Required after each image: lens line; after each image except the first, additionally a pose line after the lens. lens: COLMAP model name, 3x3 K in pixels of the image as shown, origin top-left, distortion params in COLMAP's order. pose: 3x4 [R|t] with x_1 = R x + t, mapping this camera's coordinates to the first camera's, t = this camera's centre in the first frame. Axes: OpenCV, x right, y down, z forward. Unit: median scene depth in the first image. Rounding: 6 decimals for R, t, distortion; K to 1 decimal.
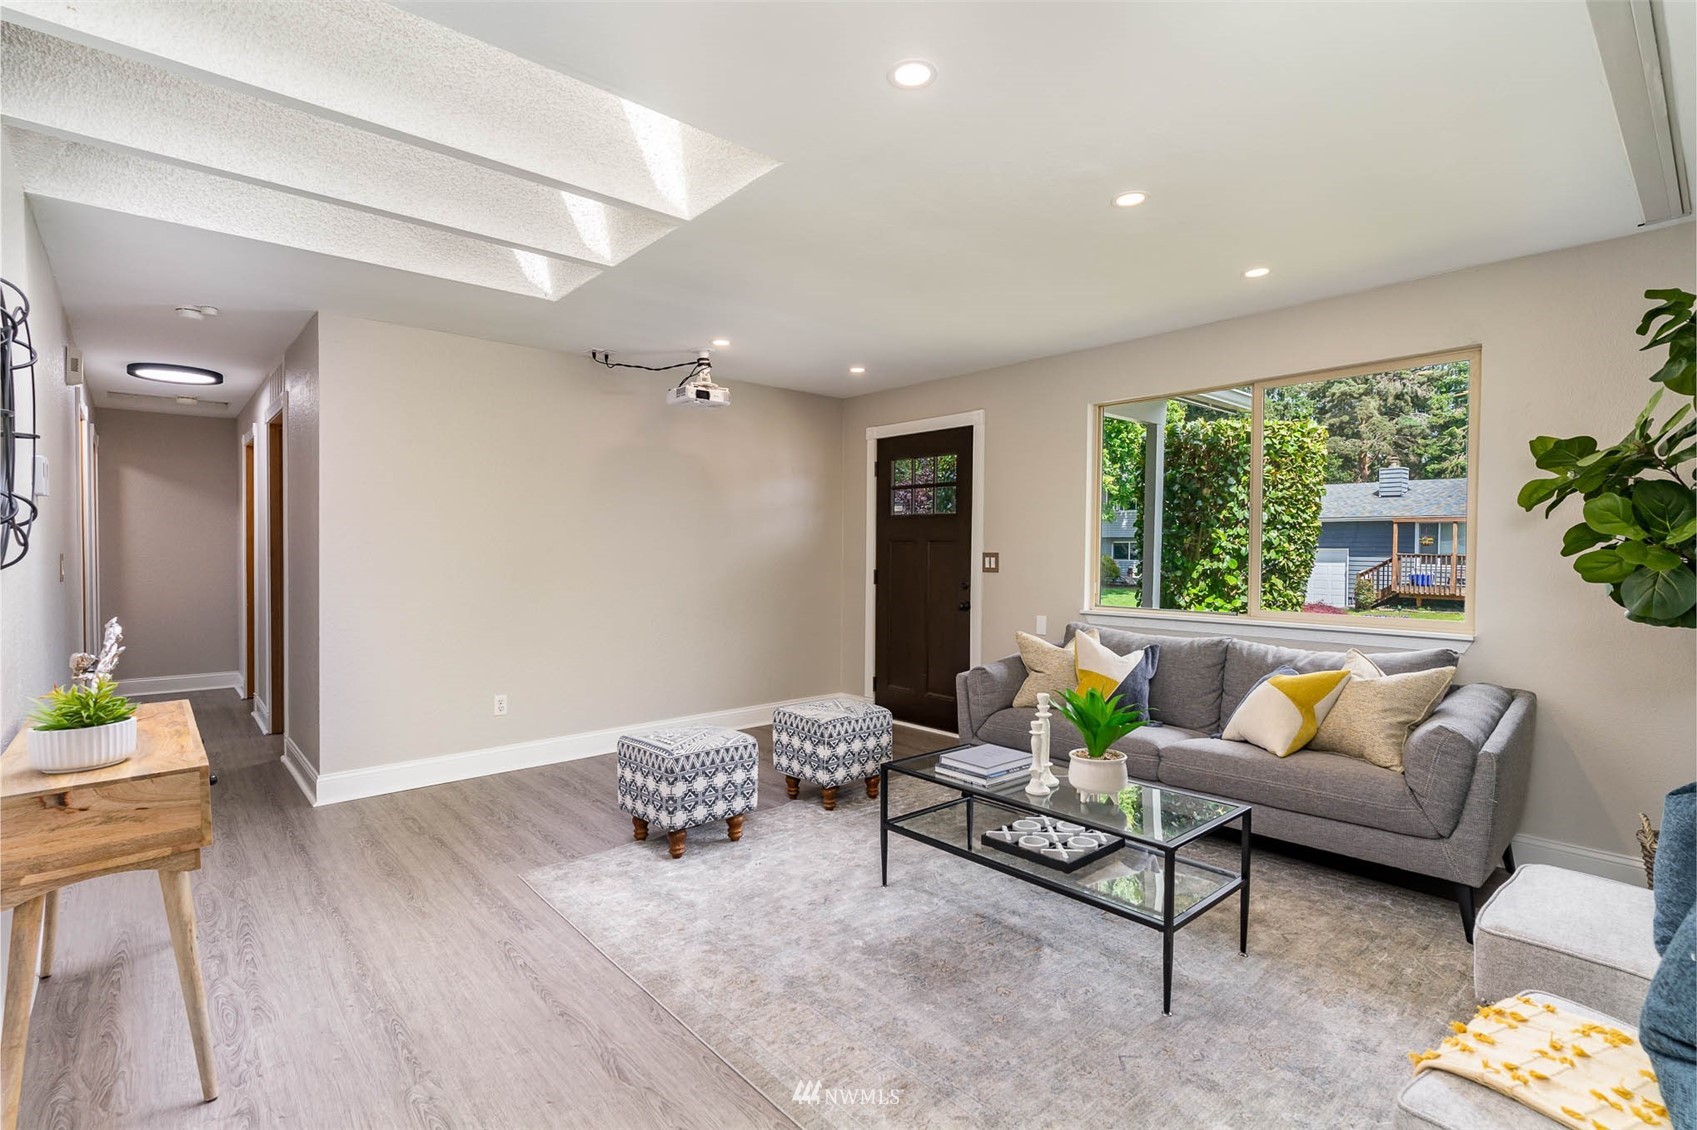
lens RADIAL K [[798.2, 0, 848.5], [0, 798.2, 565.0], [0, 0, 1]] dist [-0.001387, -0.000695]
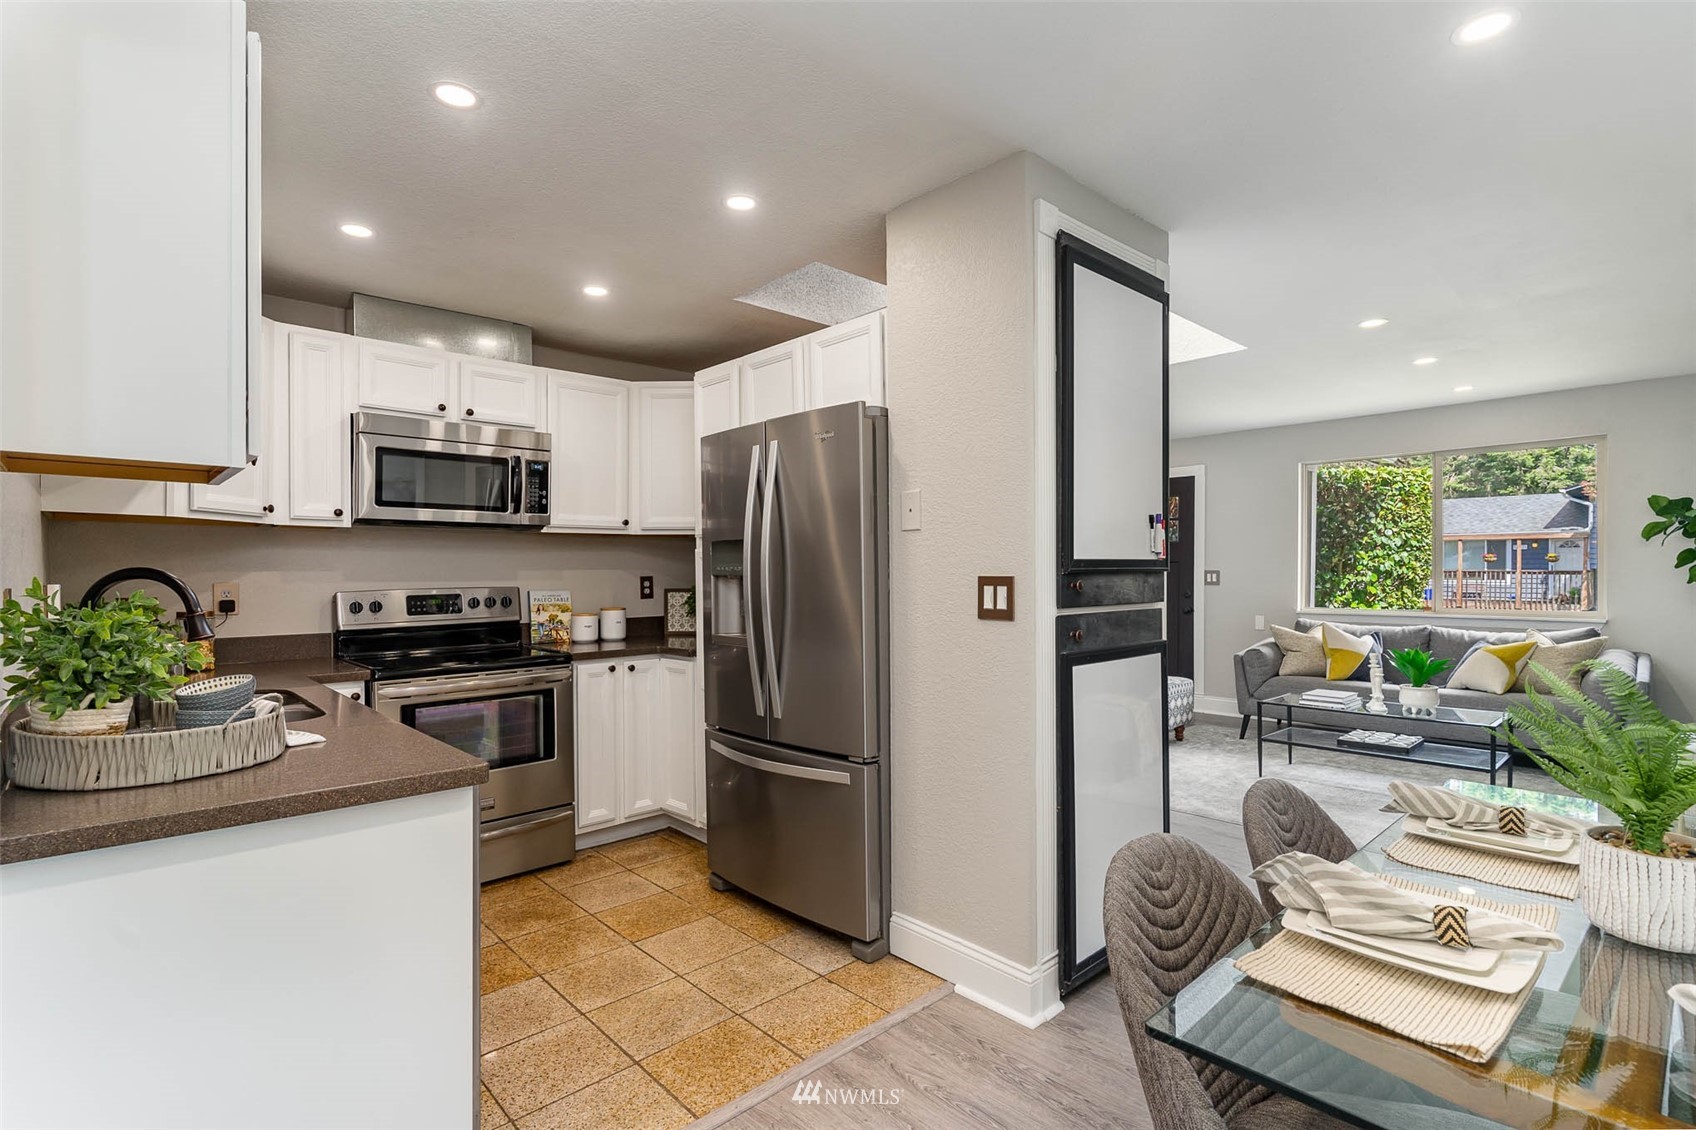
lens RADIAL K [[797.7, 0, 848.0], [0, 797.7, 565.0], [0, 0, 1]] dist [-0.001387, -0.000695]
pose [[0.999857, -0.008926, 0.014350, -0.408640], [0.009317, 0.999580, -0.027455, 0.005998], [-0.014099, 0.027584, 0.999520, -0.305661]]
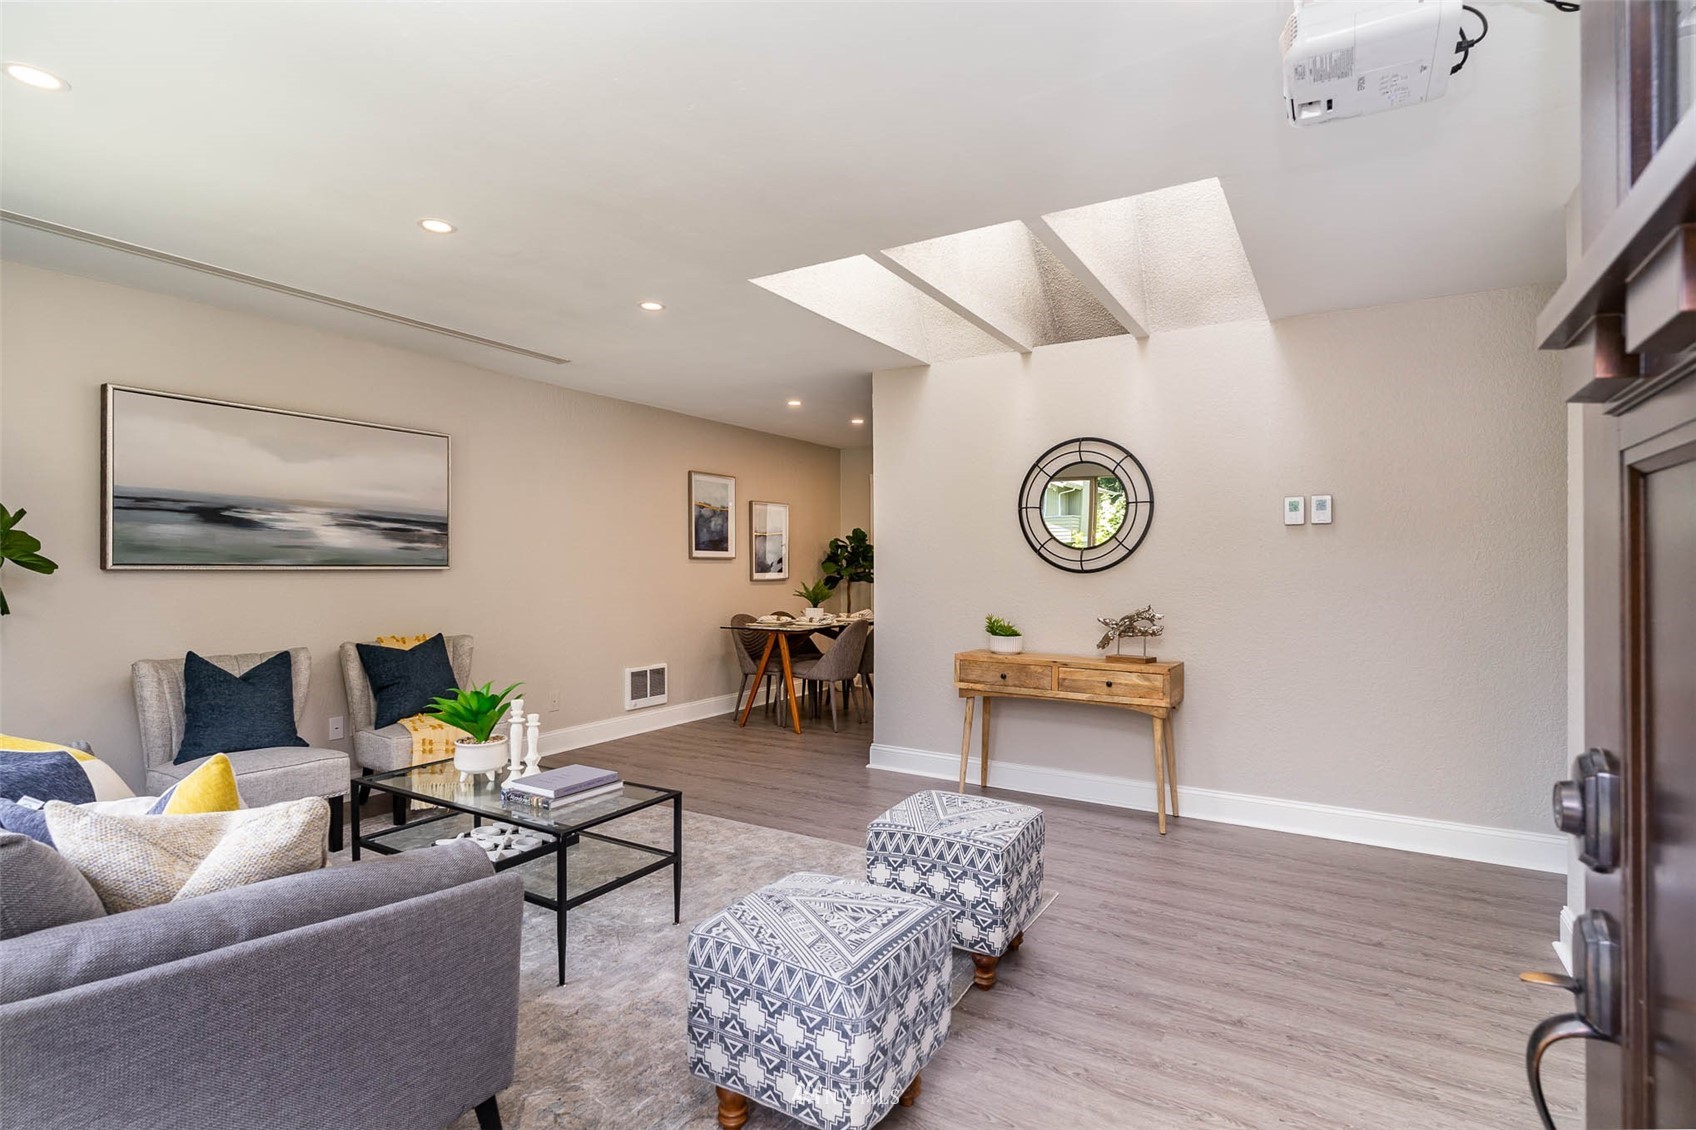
lens RADIAL K [[803.2, 0, 863.3], [0, 803.2, 563.2], [0, 0, 1]] dist [-0.000603, -0.000968]
pose [[-0.955766, -0.003313, -0.294110, 0.057300], [-0.008571, 0.999826, 0.016592, -0.015923], [0.294004, 0.018379, -0.955628, 0.985661]]
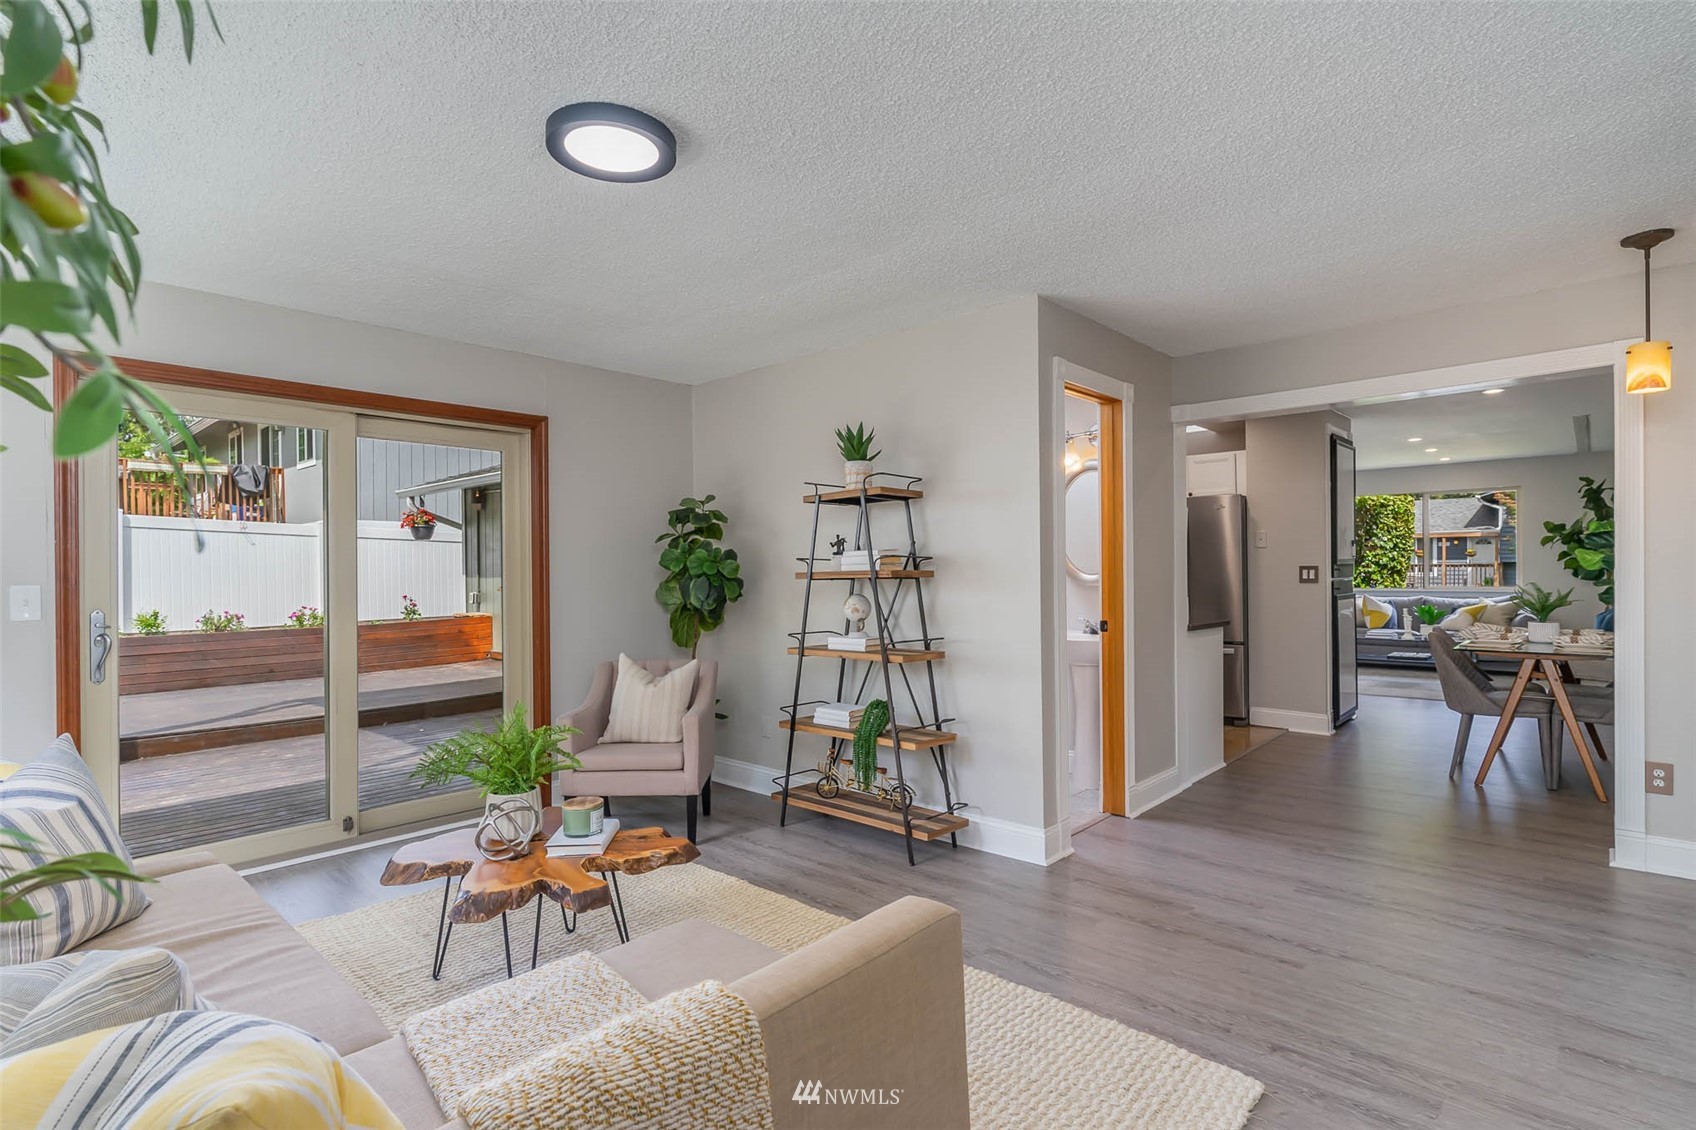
lens RADIAL K [[803.2, 0, 863.3], [0, 803.2, 563.2], [0, 0, 1]] dist [-0.000603, -0.000968]
pose [[0.995138, -0.014841, 0.097363, -0.991992], [0.017411, 0.999520, -0.025607, 0.014263], [-0.096936, 0.027178, 0.994919, -0.873305]]
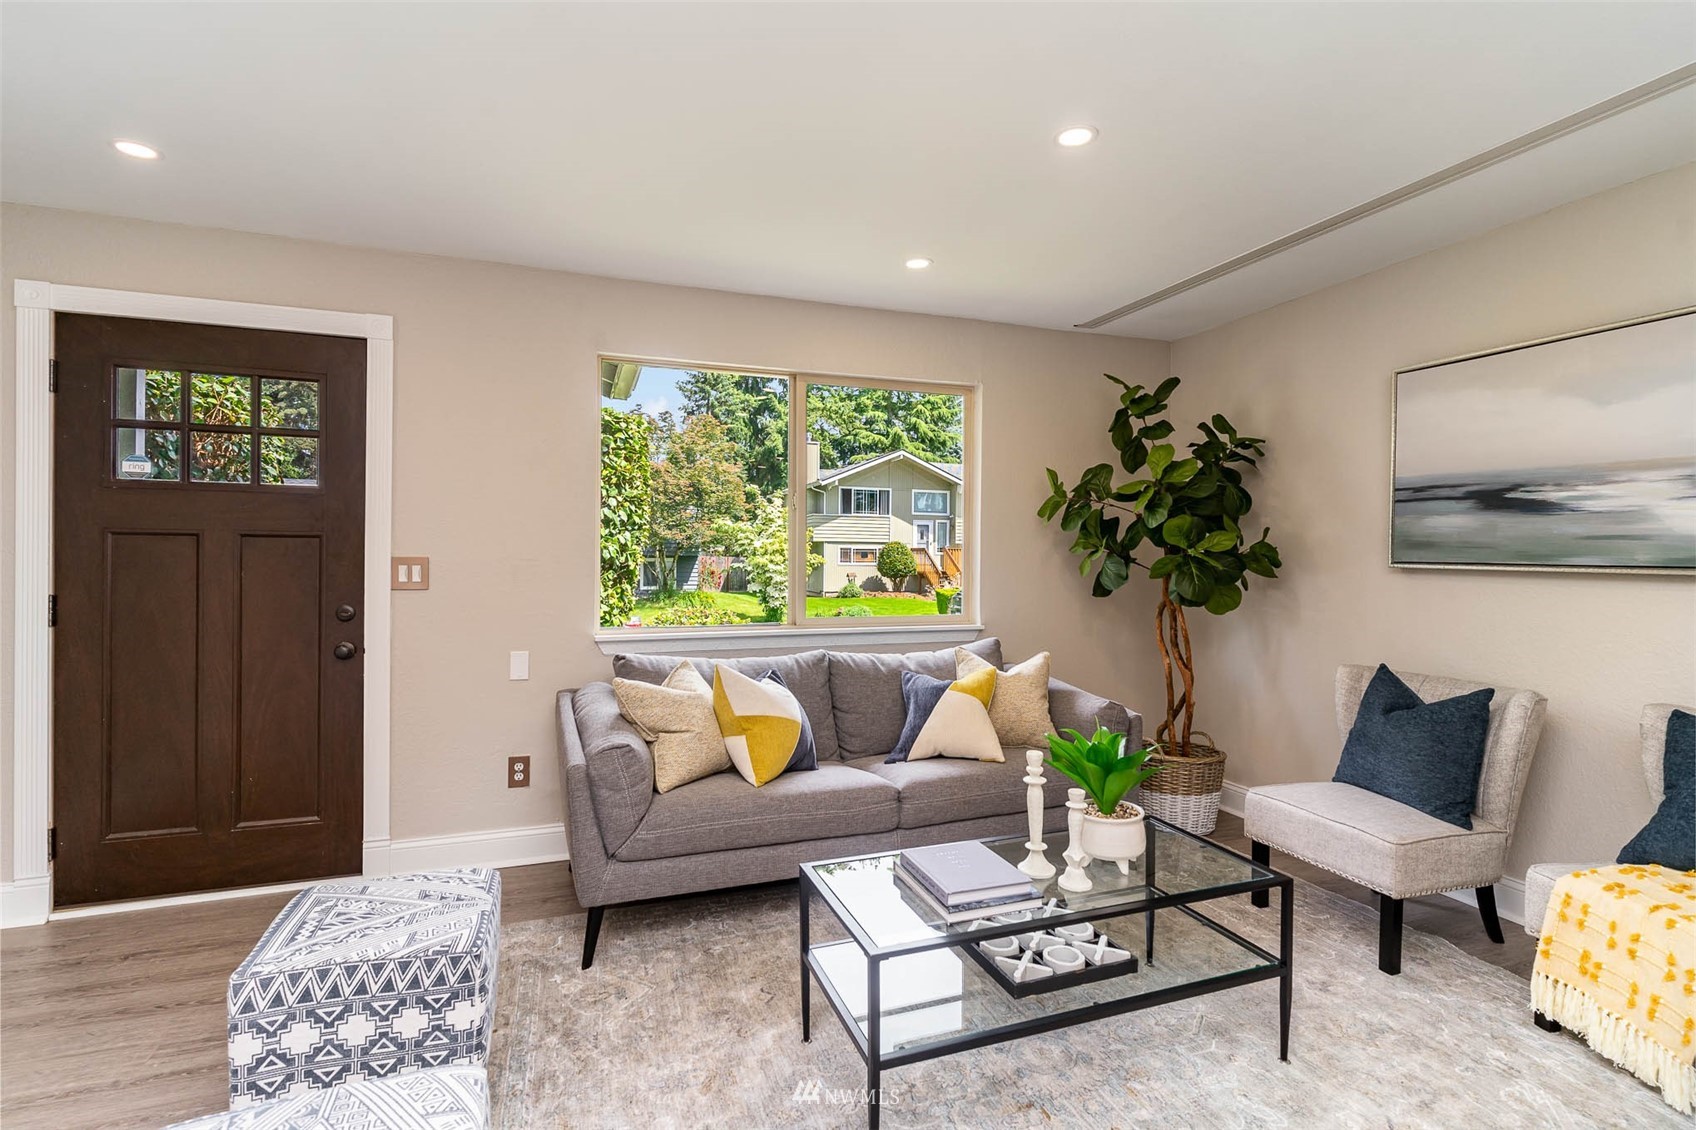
lens RADIAL K [[803.2, 0, 863.3], [0, 803.2, 563.2], [0, 0, 1]] dist [-0.000603, -0.000968]
pose [[0.363604, -0.012075, 0.931475, -0.234523], [0.014932, 0.999863, 0.007133, -0.009206], [-0.931434, 0.011315, 0.363734, 0.410568]]
